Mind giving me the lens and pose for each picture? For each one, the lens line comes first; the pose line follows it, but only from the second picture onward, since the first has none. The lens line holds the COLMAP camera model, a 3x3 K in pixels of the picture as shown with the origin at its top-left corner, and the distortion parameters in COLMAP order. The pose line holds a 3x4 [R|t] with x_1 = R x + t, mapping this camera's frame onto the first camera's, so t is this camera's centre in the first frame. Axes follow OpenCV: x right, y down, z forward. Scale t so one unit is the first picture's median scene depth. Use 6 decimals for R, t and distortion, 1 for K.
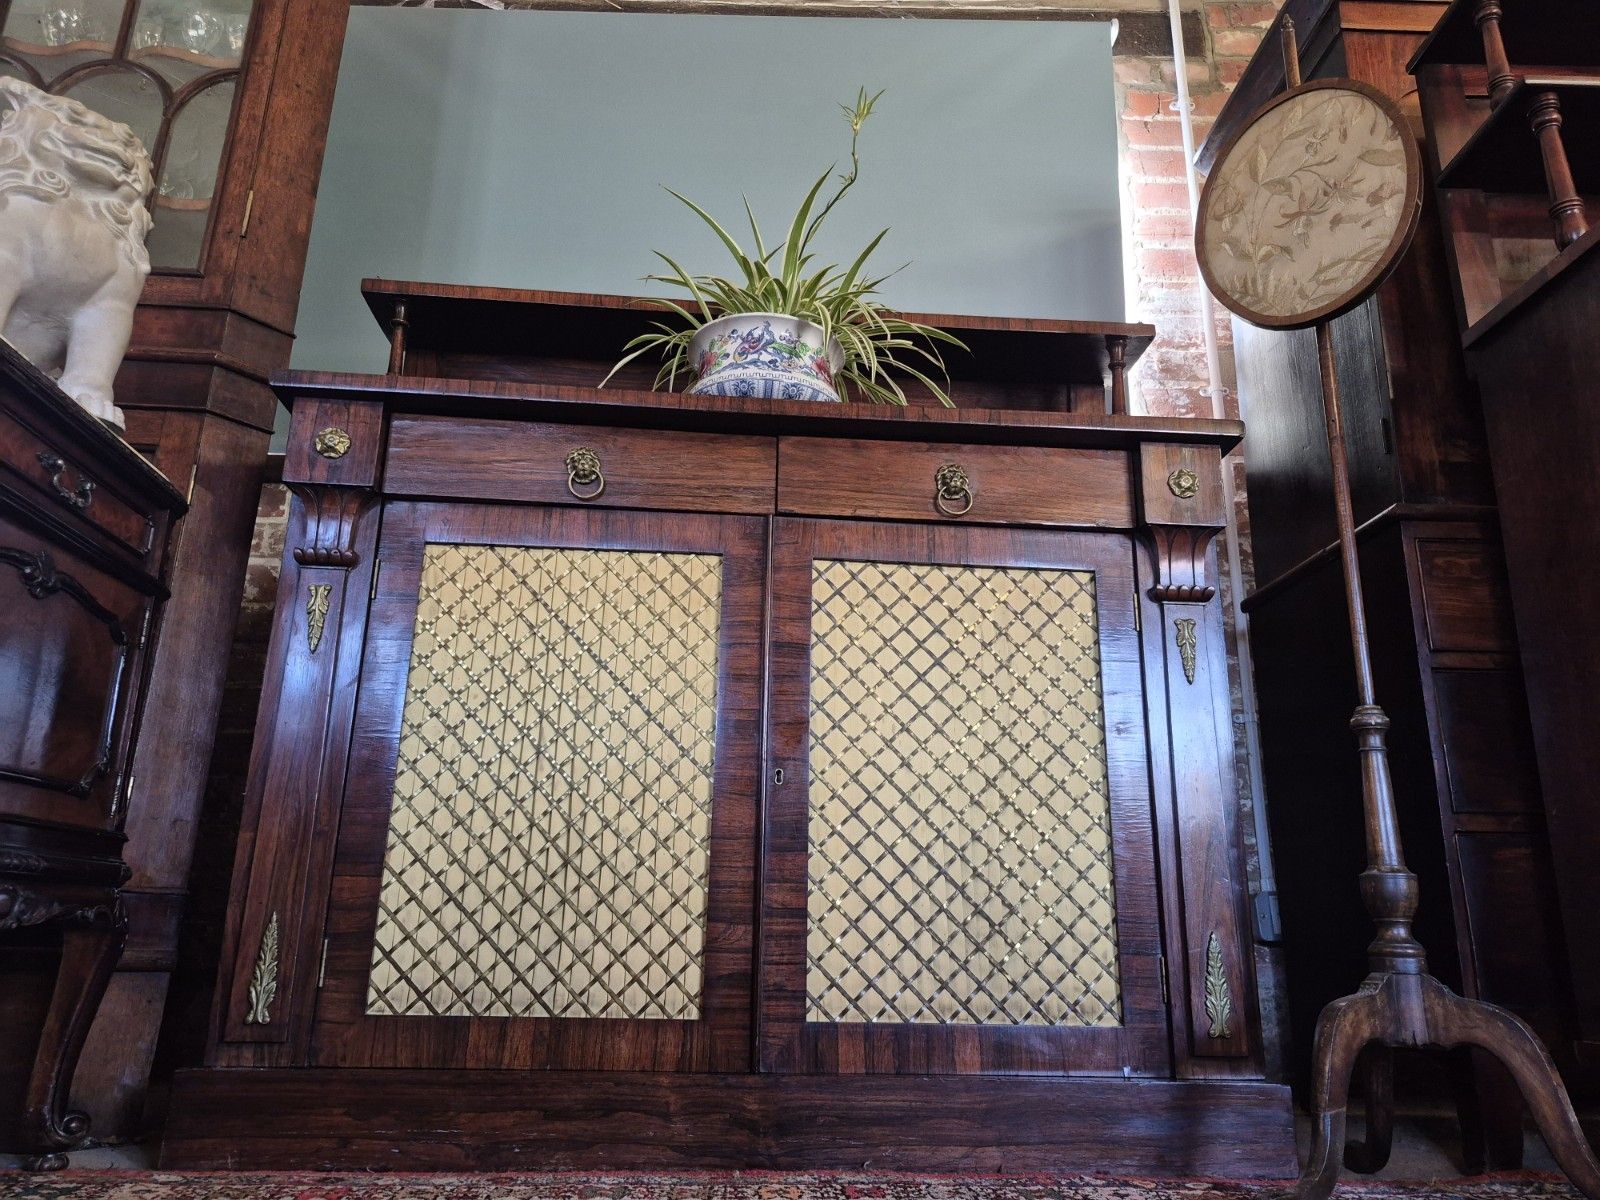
lens RADIAL K [[1121.6, 0, 798.7], [0, 1121.6, 600.9], [0, 0, 1]] dist [0.052672, -0.068526]
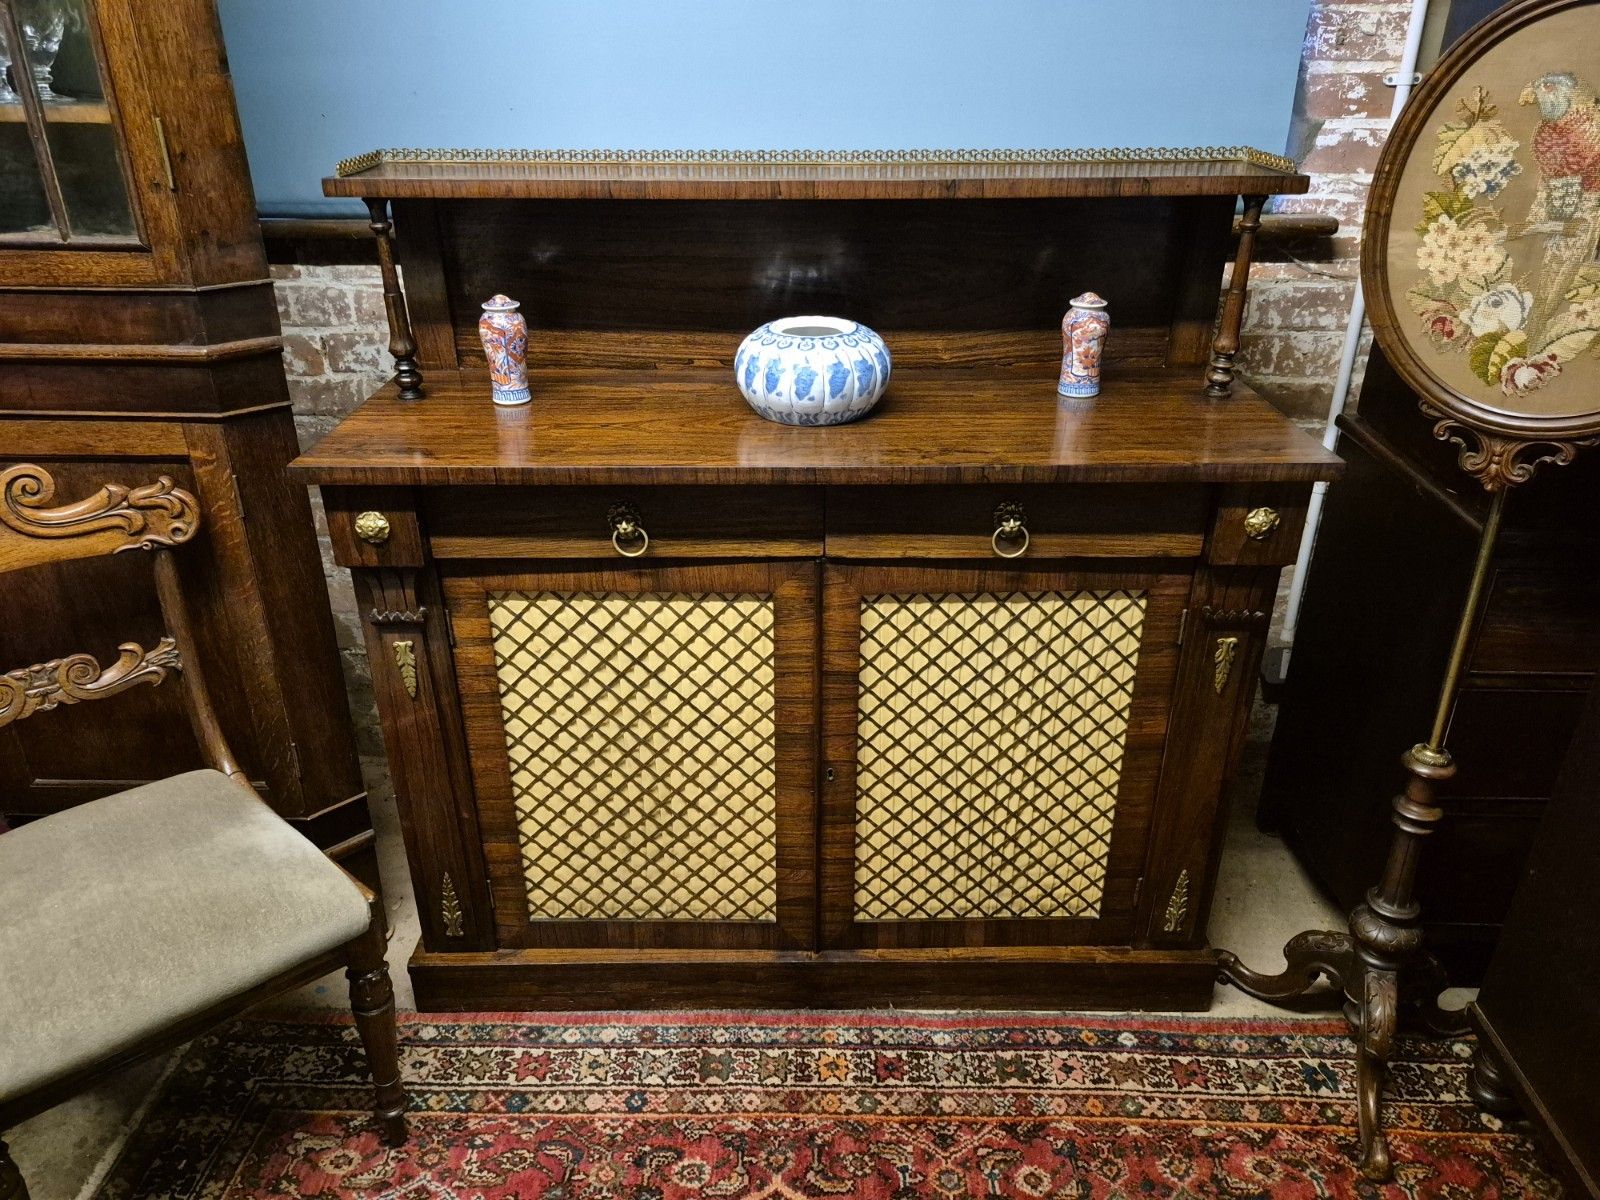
lens RADIAL K [[1121.6, 0, 798.7], [0, 1121.6, 601.0], [0, 0, 1]] dist [0.052672, -0.068526]
pose [[0.997078, 0.015449, -0.074818, 0.033014], [0.039820, 0.730689, 0.681549, -0.773720], [0.065198, -0.682536, 0.727938, 0.274400]]
